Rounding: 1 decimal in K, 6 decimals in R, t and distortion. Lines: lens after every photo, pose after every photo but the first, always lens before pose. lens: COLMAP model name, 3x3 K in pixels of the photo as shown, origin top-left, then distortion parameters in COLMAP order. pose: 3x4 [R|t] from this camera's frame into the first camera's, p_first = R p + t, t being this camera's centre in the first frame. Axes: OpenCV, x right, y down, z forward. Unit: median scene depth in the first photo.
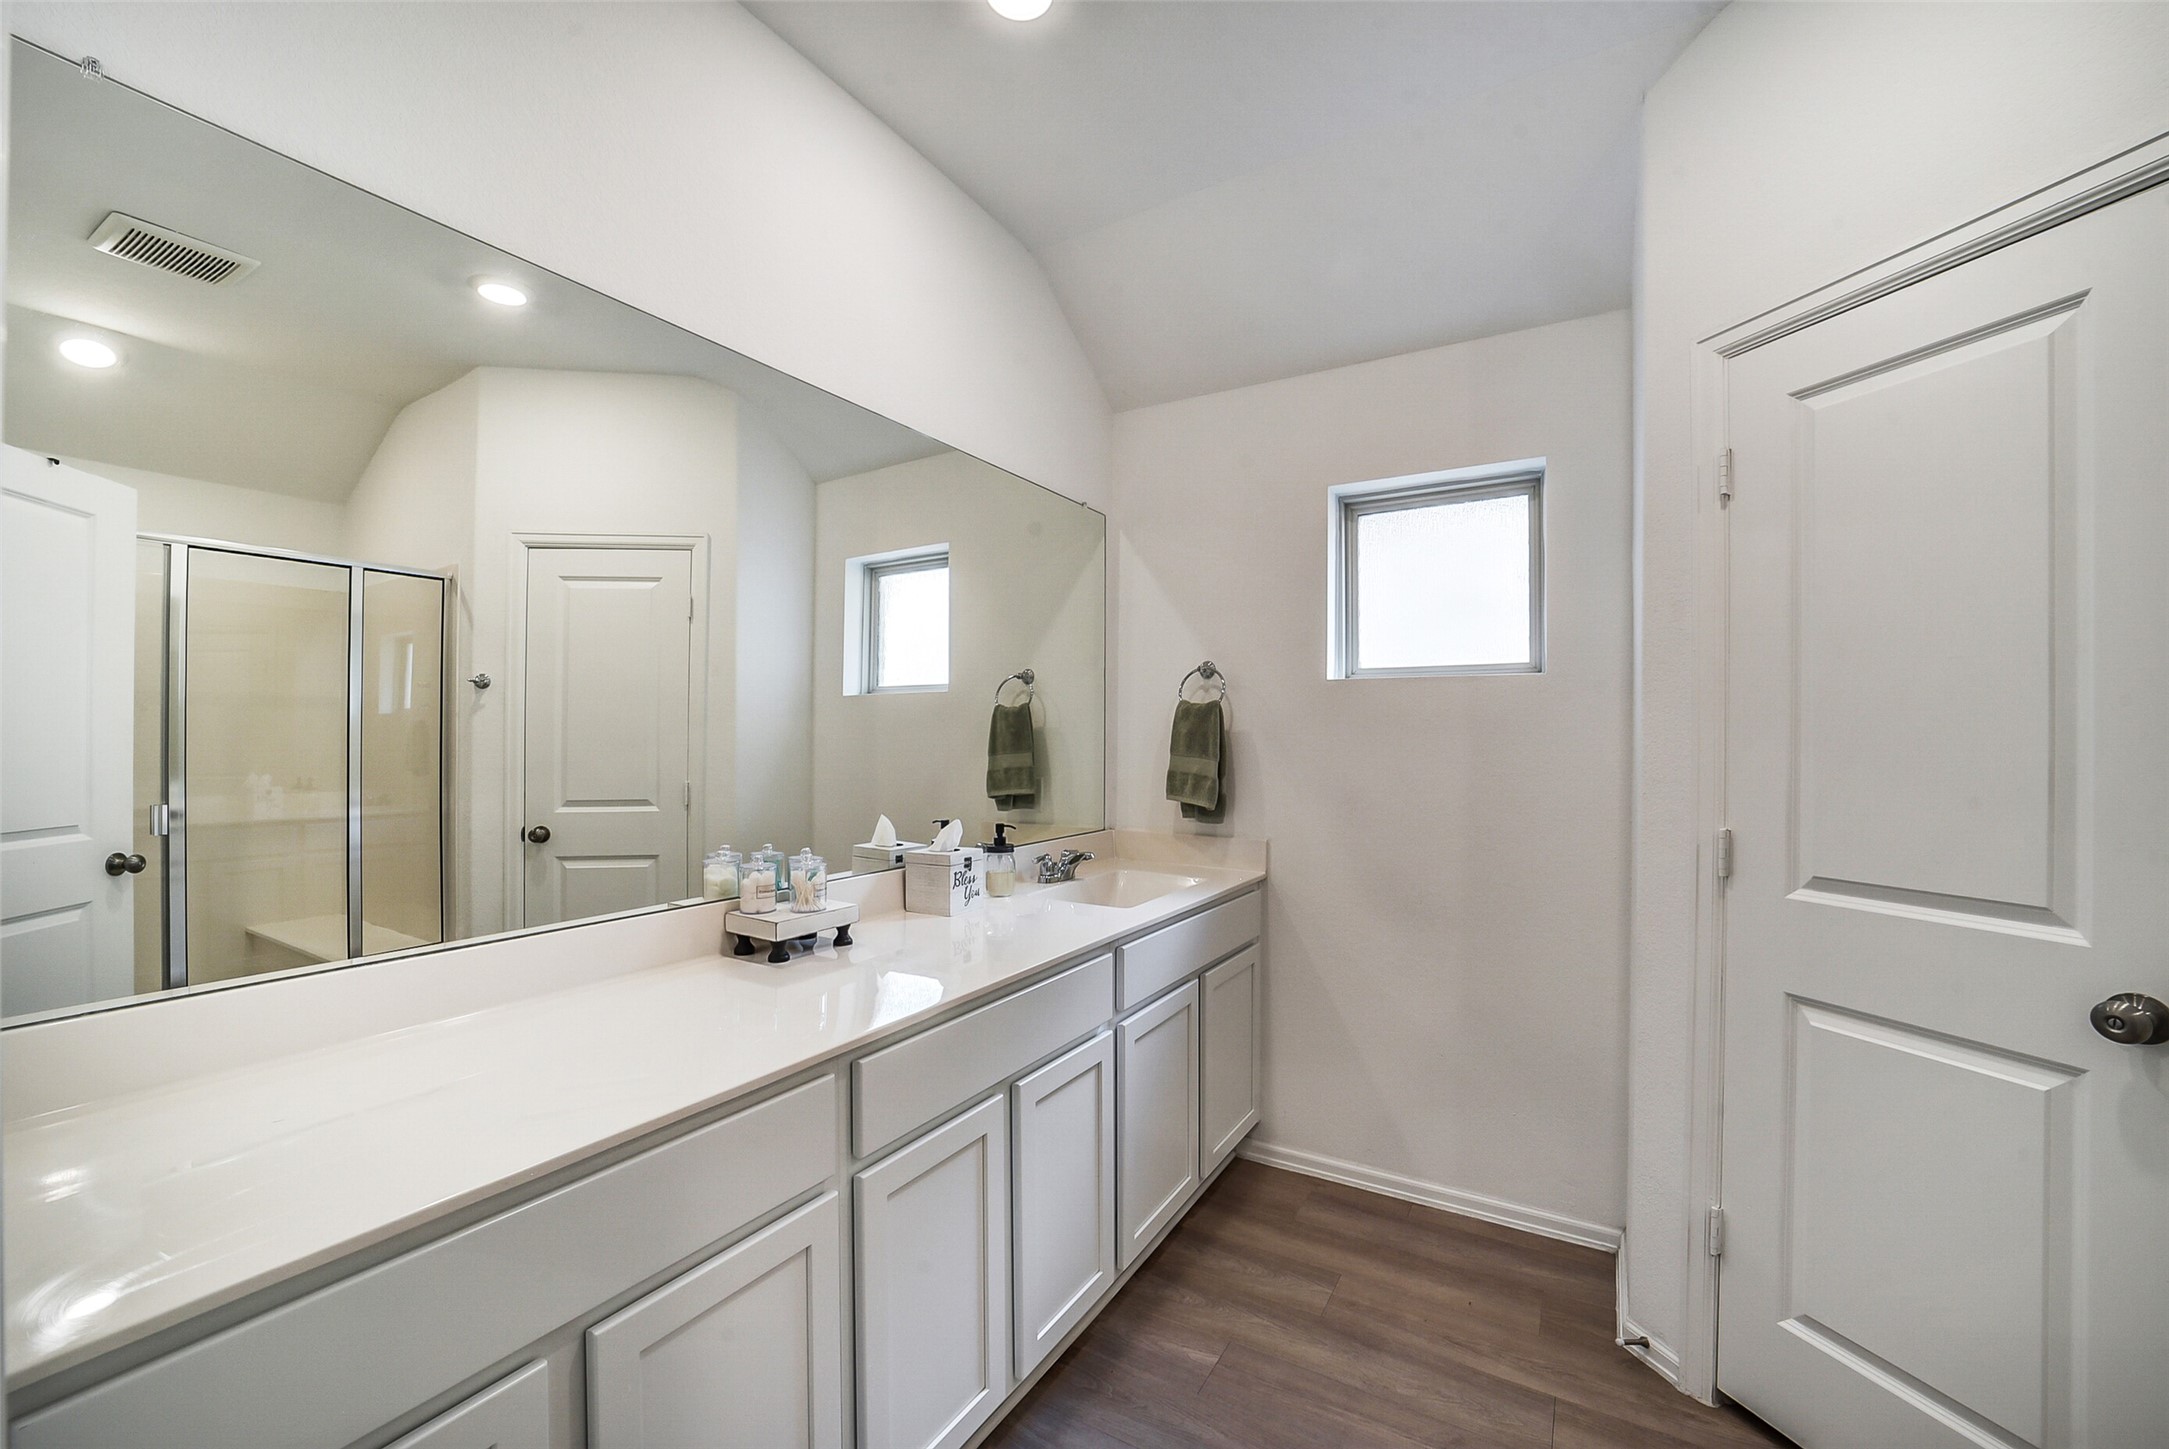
lens RADIAL K [[854.4, 0, 1082.7], [0, 854.4, 744.0], [0, 0, 1]] dist [-0.001457, -0.000036]
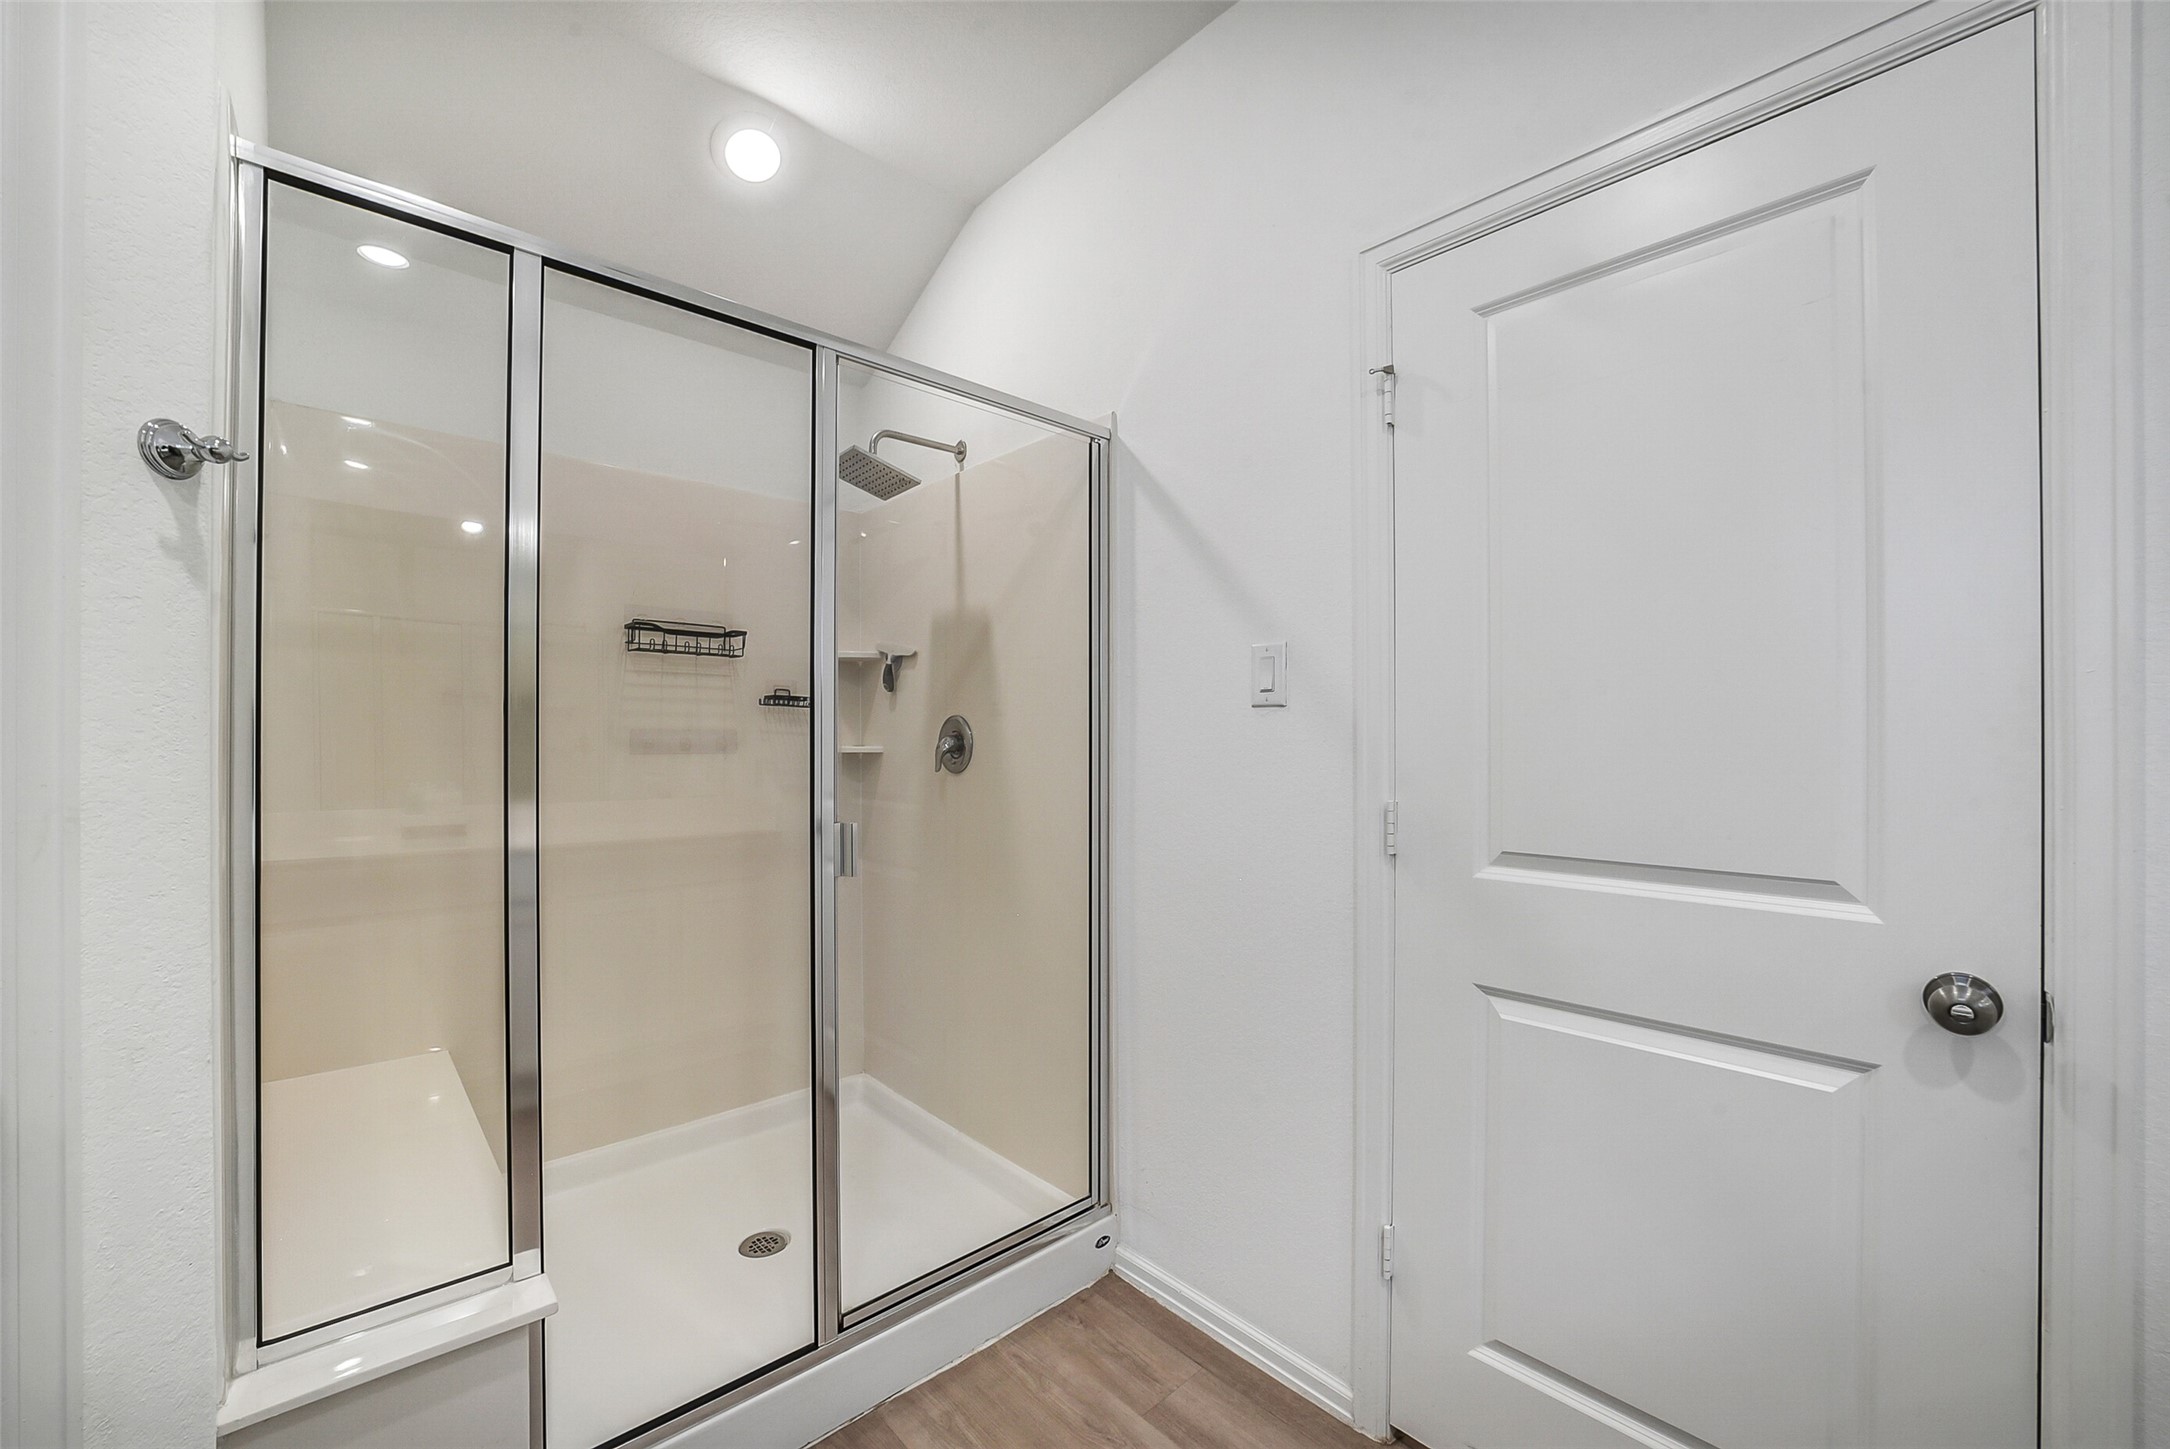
lens RADIAL K [[854.8, 0, 1080.0], [0, 854.8, 736.5], [0, 0, 1]] dist [-0.001457, -0.000036]
pose [[0.865630, -0.014946, 0.500460, 0.026797], [0.010535, 0.999877, 0.011638, 0.019354], [-0.500573, -0.004801, 0.865681, 0.453008]]
